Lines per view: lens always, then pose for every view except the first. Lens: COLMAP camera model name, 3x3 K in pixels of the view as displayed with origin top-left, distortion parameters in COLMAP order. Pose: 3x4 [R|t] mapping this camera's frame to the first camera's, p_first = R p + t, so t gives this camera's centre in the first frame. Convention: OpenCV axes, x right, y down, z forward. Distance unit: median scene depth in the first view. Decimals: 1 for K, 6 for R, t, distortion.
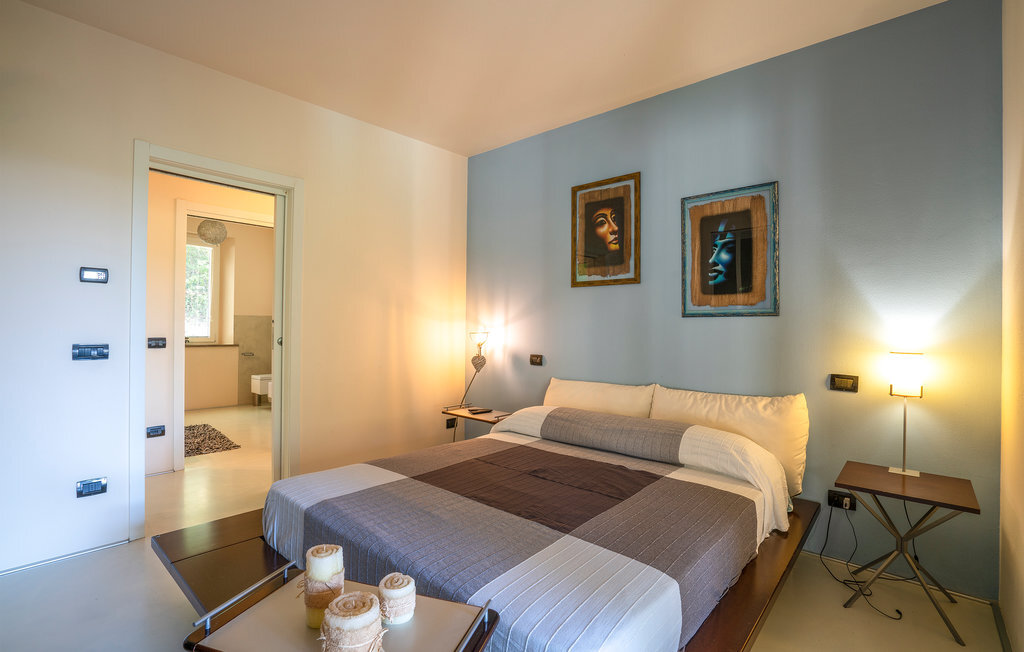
lens RADIAL K [[487.3, 0, 505.4], [0, 487.3, 329.4], [0, 0, 1]] dist [-0.033677, 0.000669]
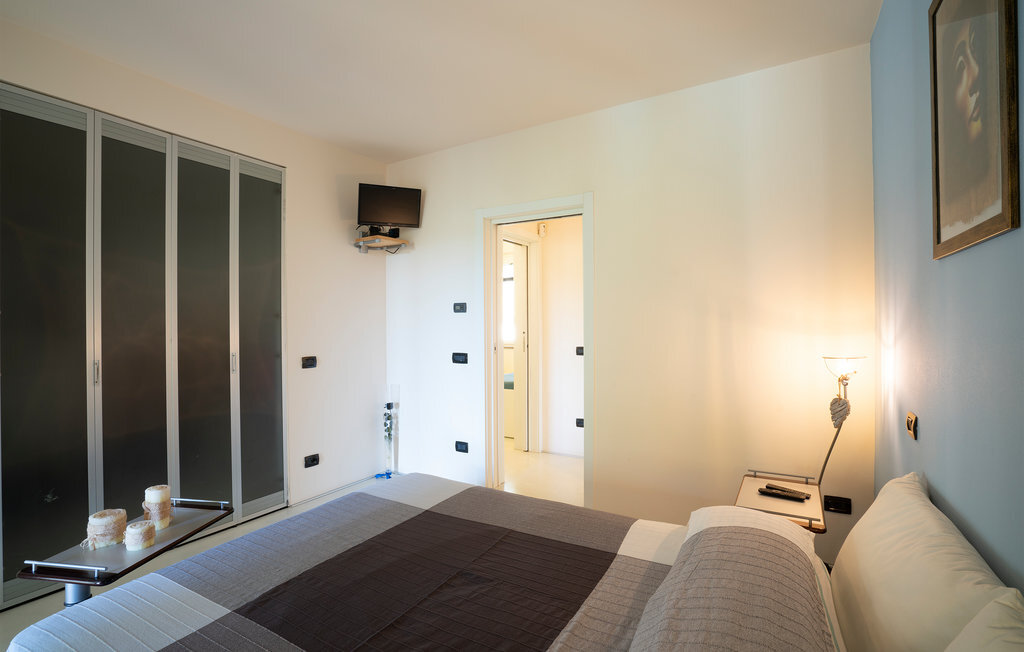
lens RADIAL K [[478.9, 0, 503.7], [0, 478.9, 327.1], [0, 0, 1]] dist [-0.029568, 0.000807]
pose [[0.178733, -0.007841, -0.983866, 0.454388], [0.002561, 0.999969, -0.007504, -0.027423], [0.983894, -0.001178, 0.178748, 0.595904]]
